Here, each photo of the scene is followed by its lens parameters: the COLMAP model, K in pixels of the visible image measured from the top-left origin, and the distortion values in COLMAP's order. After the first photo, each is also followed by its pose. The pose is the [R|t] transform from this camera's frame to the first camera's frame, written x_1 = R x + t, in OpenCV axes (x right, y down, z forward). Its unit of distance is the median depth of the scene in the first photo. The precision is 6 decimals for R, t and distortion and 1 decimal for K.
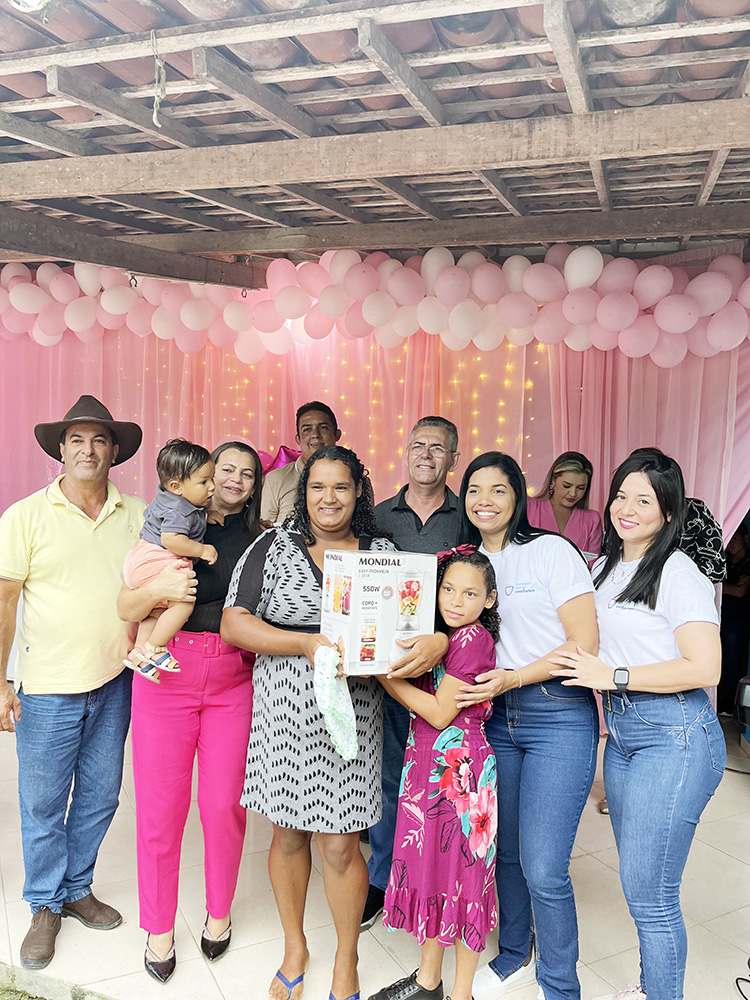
lens RADIAL K [[753.0, 0, 359.7], [0, 753.0, 499.1], [0, 0, 1]] dist [0.076676, -0.107817]
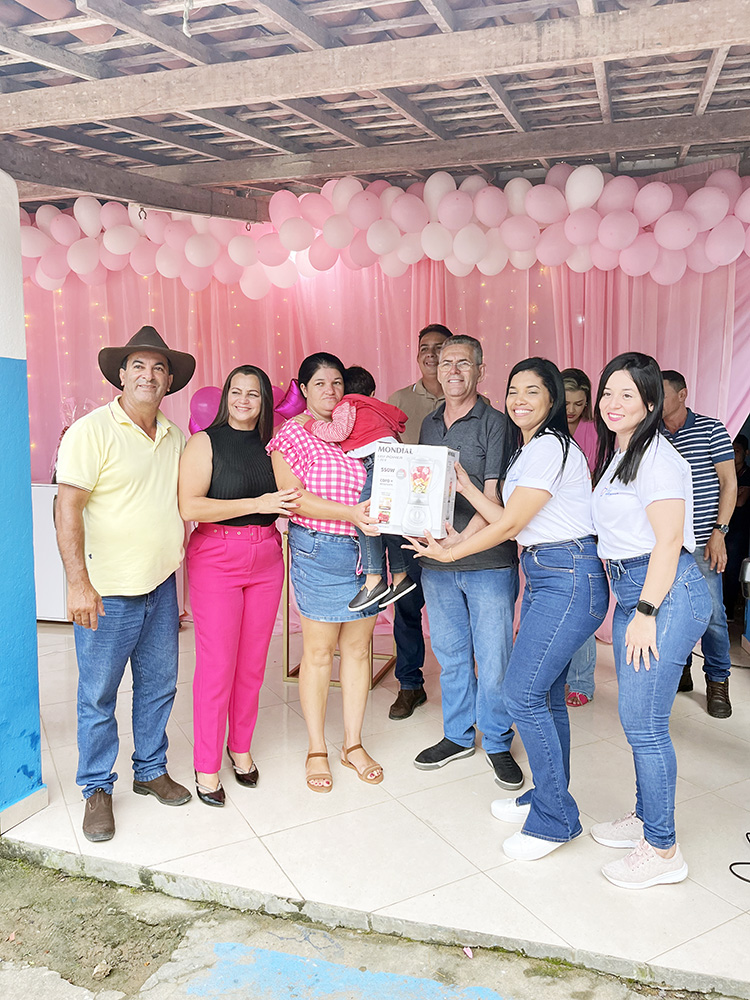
lens RADIAL K [[748.4, 0, 375.0], [0, 748.4, 500.0], [0, 0, 1]] dist [0.085960, -0.122607]
pose [[0.998862, -0.044174, 0.017958, -0.028717], [0.042835, 0.996688, 0.069131, 0.042025], [-0.020952, -0.068283, 0.997446, -0.041634]]
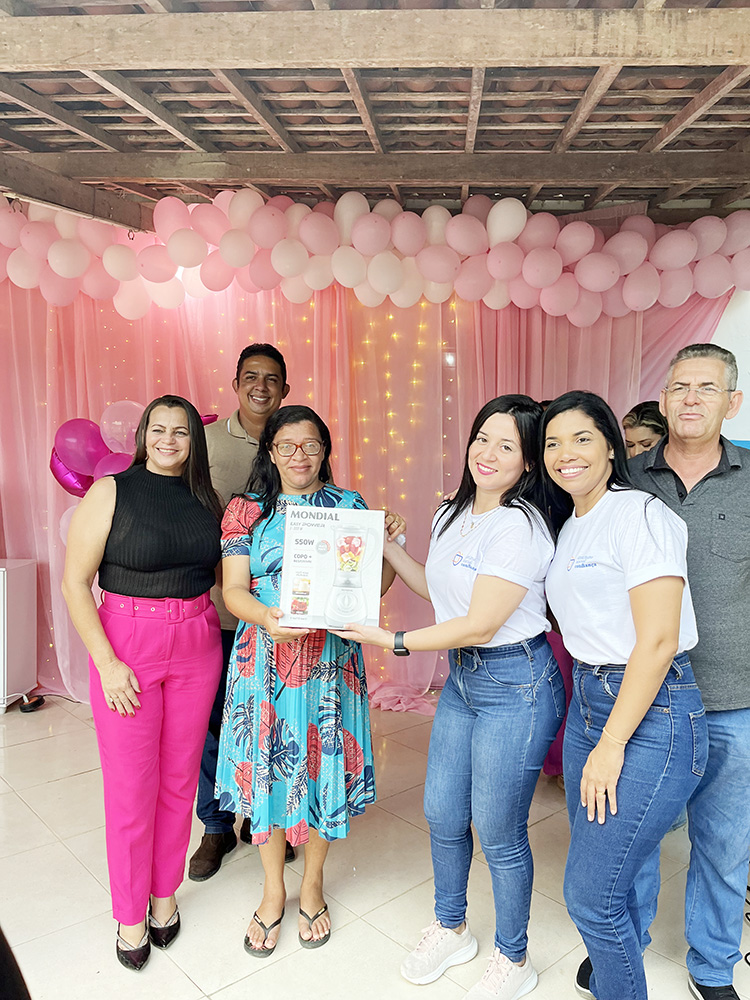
lens RADIAL K [[757.1, 0, 378.6], [0, 757.1, 508.8], [0, 0, 1]] dist [0.084029, -0.124011]
pose [[0.968600, -0.046137, 0.244308, -0.162251], [0.036149, 0.998323, 0.045211, 0.017030], [-0.245984, -0.034960, 0.968643, 0.115124]]
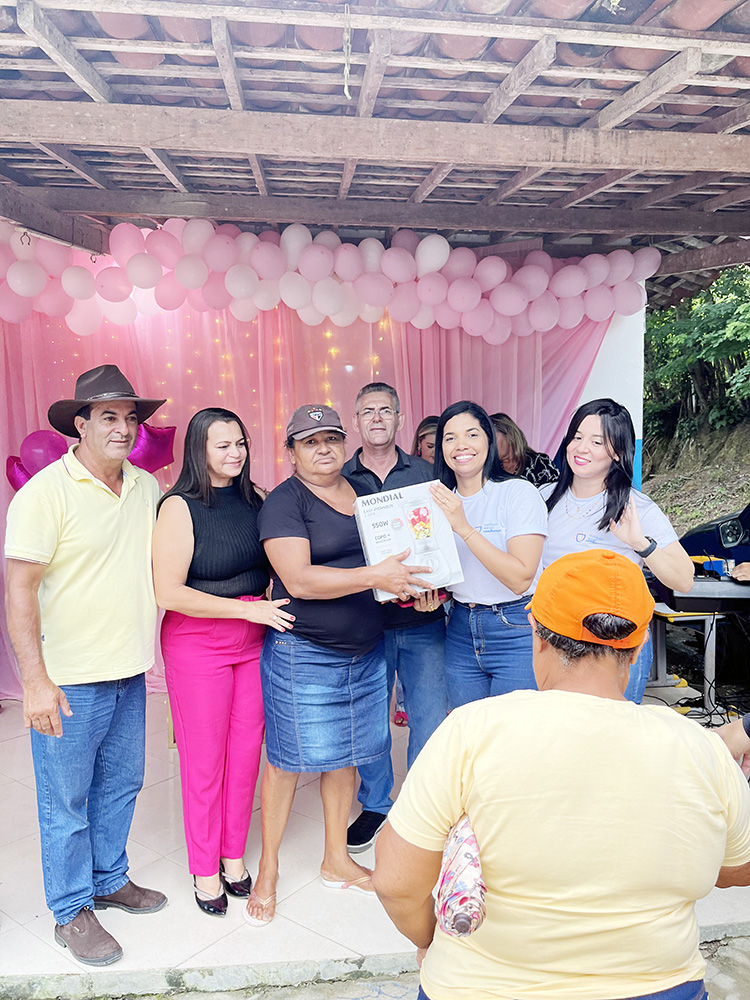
lens RADIAL K [[757.1, 0, 378.6], [0, 757.1, 508.8], [0, 0, 1]] dist [0.084029, -0.124011]
pose [[0.910585, -0.076759, 0.406131, -0.361845], [0.062629, 0.996882, 0.047991, 0.015654], [-0.408549, -0.018264, 0.912554, 0.000809]]
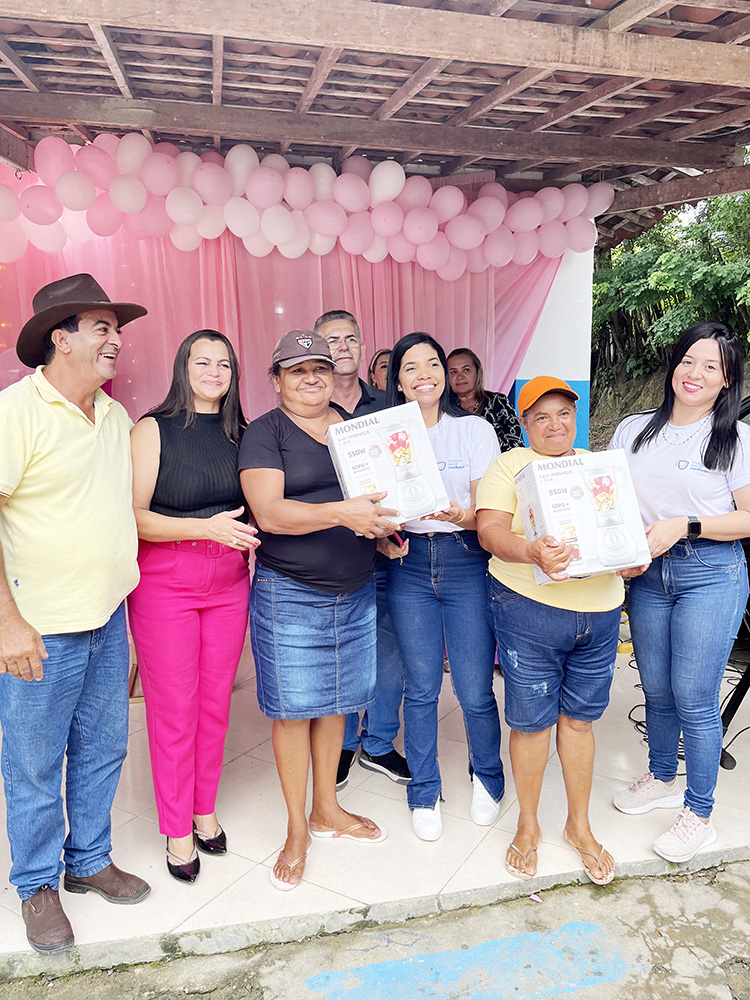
lens RADIAL K [[755.8, 0, 375.0], [0, 755.8, 500.0], [0, 0, 1]] dist [0.080422, -0.119773]
pose [[0.861110, -0.110965, 0.496161, -0.413331], [0.067325, 0.992185, 0.105053, 0.034520], [-0.503941, -0.057058, 0.861851, 0.084127]]
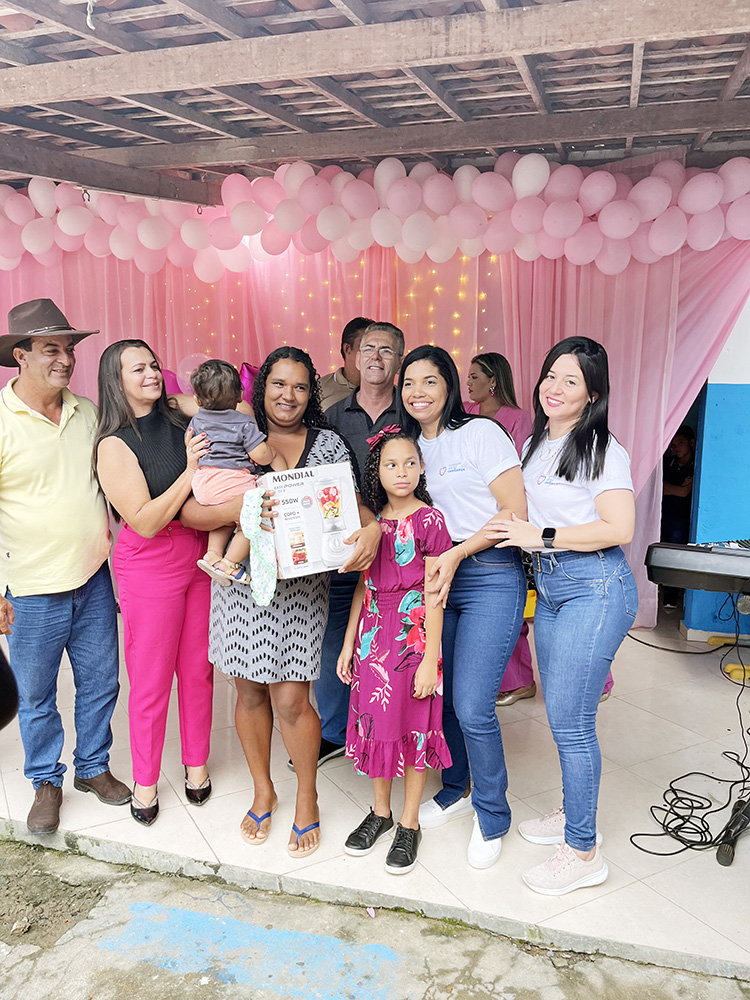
lens RADIAL K [[748.3, 0, 358.5], [0, 748.3, 505.5], [0, 0, 1]] dist [0.082219, -0.117592]
pose [[0.999224, -0.030517, 0.024916, 0.033002], [0.028003, 0.995016, 0.095703, 0.045596], [-0.027712, -0.094931, 0.995098, -0.068511]]
